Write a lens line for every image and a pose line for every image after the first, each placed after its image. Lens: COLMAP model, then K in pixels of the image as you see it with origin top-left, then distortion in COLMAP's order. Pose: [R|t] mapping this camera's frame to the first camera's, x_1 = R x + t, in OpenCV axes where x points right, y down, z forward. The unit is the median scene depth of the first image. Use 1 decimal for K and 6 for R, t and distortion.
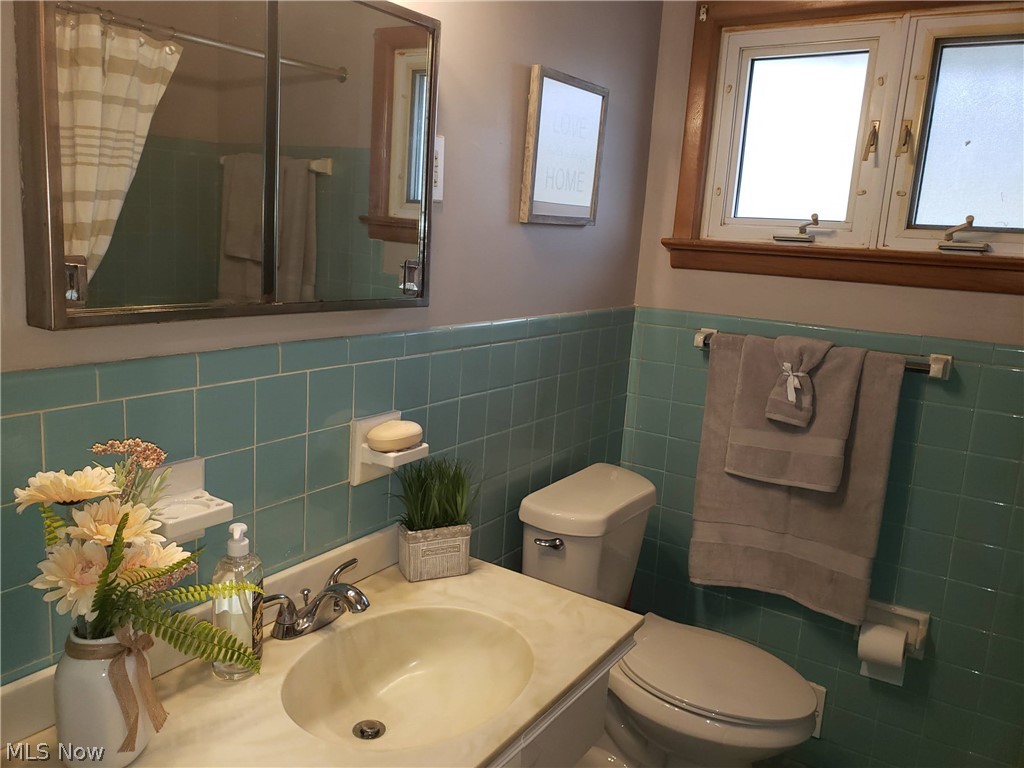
lens RADIAL K [[799.9, 0, 513.7], [0, 799.9, 377.3], [0, 0, 1]] dist [0.071297, -0.046940]
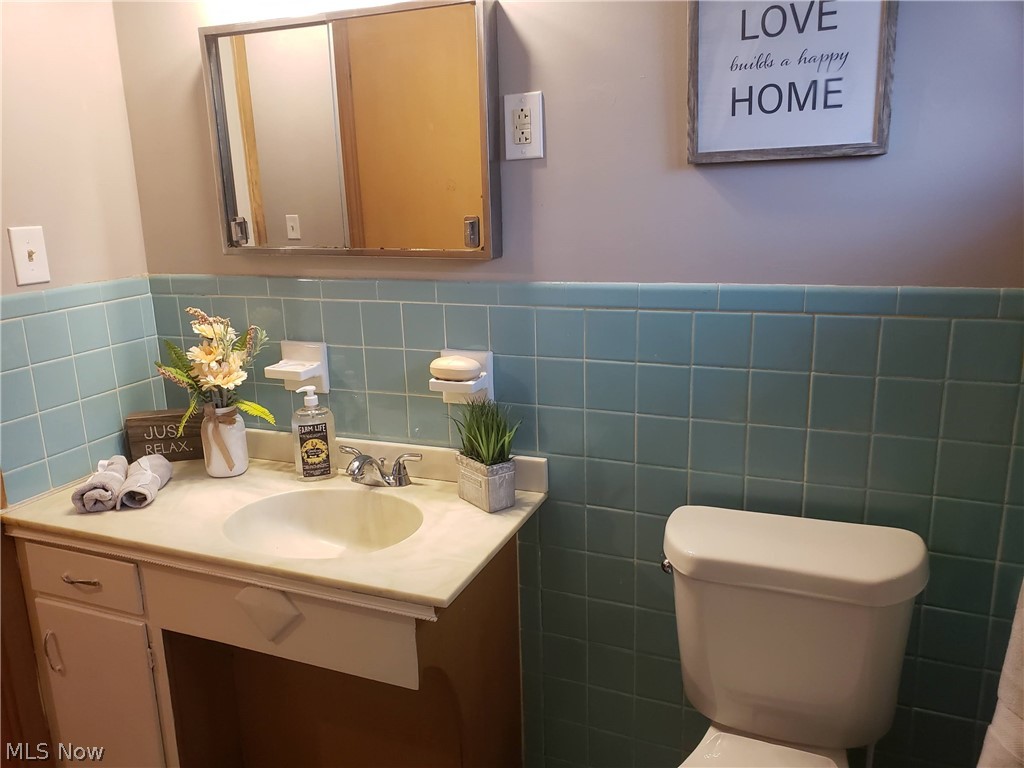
lens RADIAL K [[799.9, 0, 511.6], [0, 799.9, 385.9], [0, 0, 1]] dist [0.071297, -0.046940]
pose [[0.189664, 0.183215, -0.964603, 0.998228], [-0.134954, 0.977976, 0.159220, -0.099211], [0.972530, 0.099979, 0.210212, 0.832097]]
